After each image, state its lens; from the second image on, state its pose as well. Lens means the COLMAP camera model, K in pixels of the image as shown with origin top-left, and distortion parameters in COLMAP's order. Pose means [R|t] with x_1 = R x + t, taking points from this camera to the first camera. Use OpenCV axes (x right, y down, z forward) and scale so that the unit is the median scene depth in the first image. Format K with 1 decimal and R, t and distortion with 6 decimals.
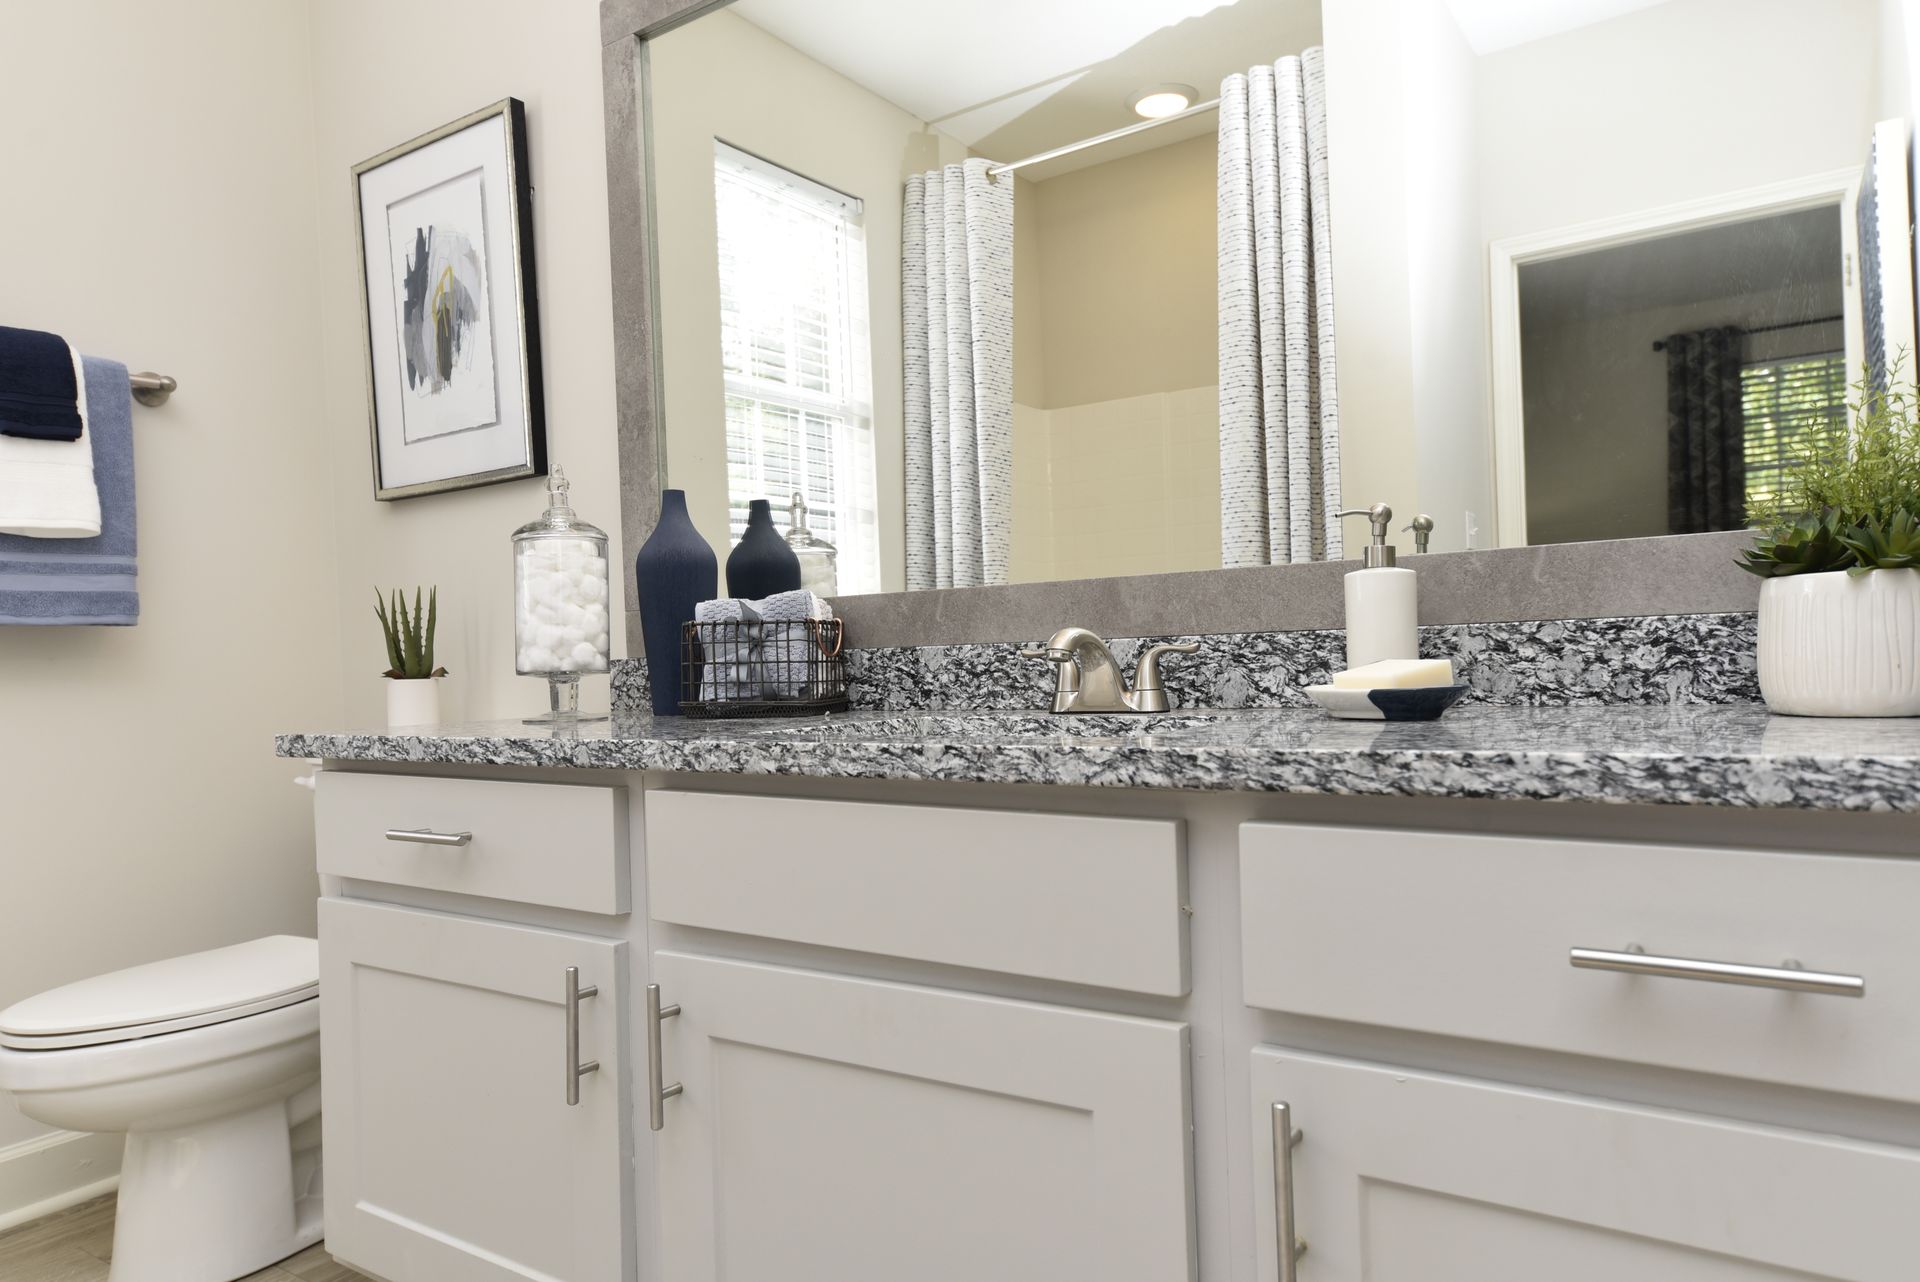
lens RADIAL K [[1237.0, 0, 969.5], [0, 1237.0, 647.5], [0, 0, 1]] dist [-0.010562, 0.030059]
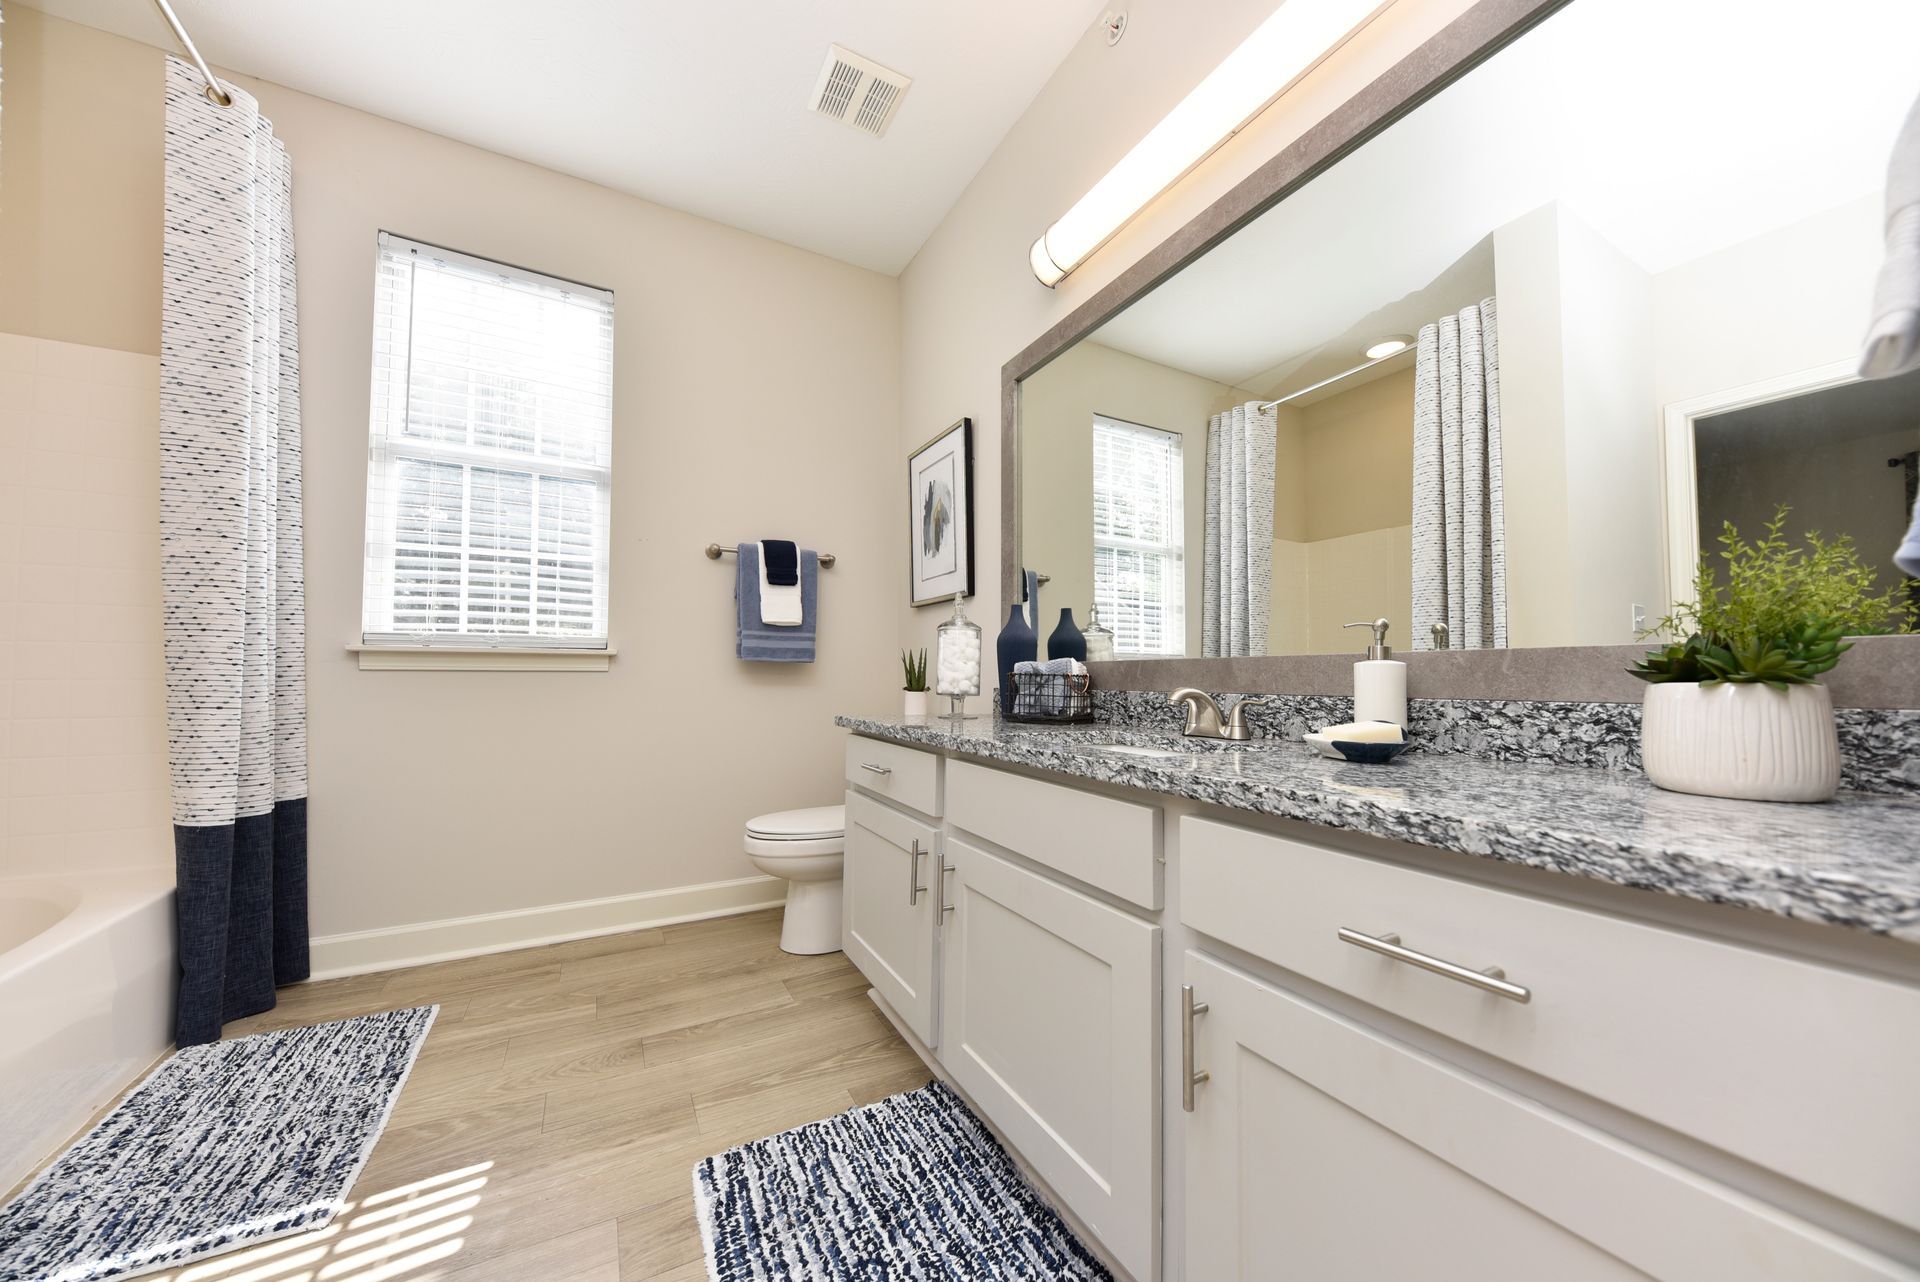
lens RADIAL K [[658.5, 0, 939.5], [0, 658.5, 647.1], [0, 0, 1]] dist [0.001956, -0.004332]
pose [[0.885013, 0.019895, -0.465141, 0.165944], [-0.039216, 0.998721, -0.031898, -0.023897], [0.463912, 0.046472, 0.884662, 0.009698]]
